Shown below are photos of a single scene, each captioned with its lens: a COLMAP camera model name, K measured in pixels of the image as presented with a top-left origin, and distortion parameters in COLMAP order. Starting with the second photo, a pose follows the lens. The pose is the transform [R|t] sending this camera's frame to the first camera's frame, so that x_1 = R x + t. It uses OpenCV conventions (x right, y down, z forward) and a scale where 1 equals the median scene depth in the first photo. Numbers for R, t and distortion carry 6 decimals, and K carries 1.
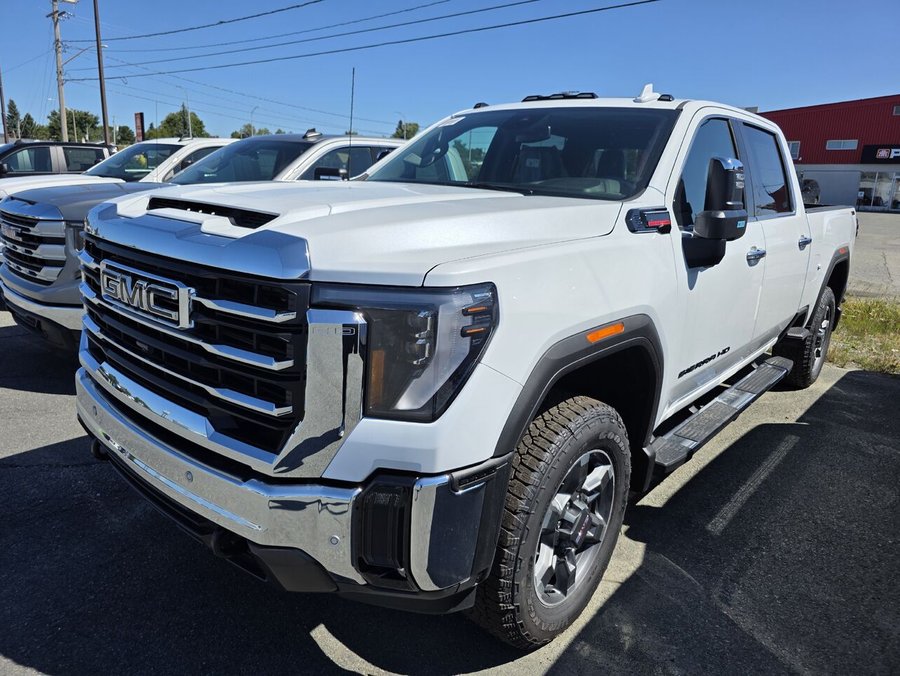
lens RADIAL K [[674.5, 0, 447.6], [0, 674.5, 338.5], [0, 0, 1]] dist [0.021566, -0.038793]
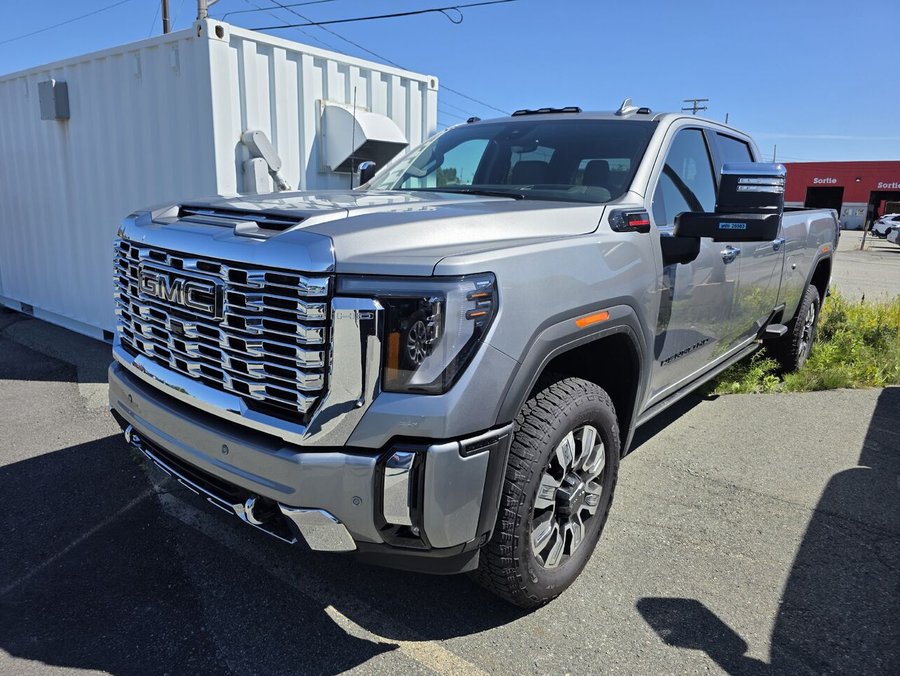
lens RADIAL K [[674.5, 0, 443.7], [0, 674.5, 335.5], [0, 0, 1]] dist [0.021566, -0.038793]
pose [[0.999846, -0.015593, 0.008104, -0.025083], [0.015786, 0.999582, -0.024236, 0.046467], [-0.007723, 0.024360, 0.999673, -0.131943]]
